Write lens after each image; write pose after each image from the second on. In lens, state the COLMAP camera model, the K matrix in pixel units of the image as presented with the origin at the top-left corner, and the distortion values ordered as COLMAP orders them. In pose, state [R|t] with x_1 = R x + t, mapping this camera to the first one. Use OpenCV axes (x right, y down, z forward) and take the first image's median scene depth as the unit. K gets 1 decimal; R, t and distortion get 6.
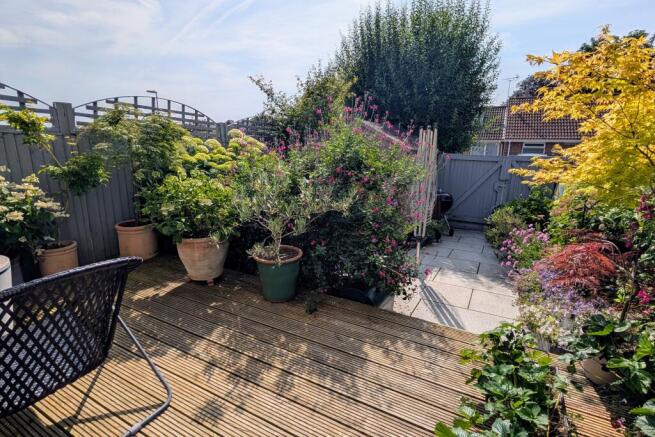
lens RADIAL K [[324.5, 0, 329.6], [0, 324.5, 217.4], [0, 0, 1]] dist [0.001556, -0.000626]
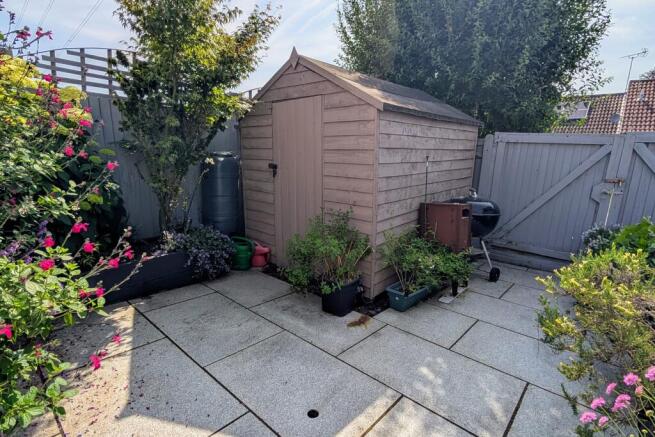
lens RADIAL K [[324.5, 0, 329.6], [0, 324.5, 217.4], [0, 0, 1]] dist [0.001556, -0.000626]
pose [[0.972255, 0.048744, -0.228787, 0.229621], [-0.052214, 0.998594, -0.009136, -0.028910], [0.228020, 0.020829, 0.973434, 0.414834]]
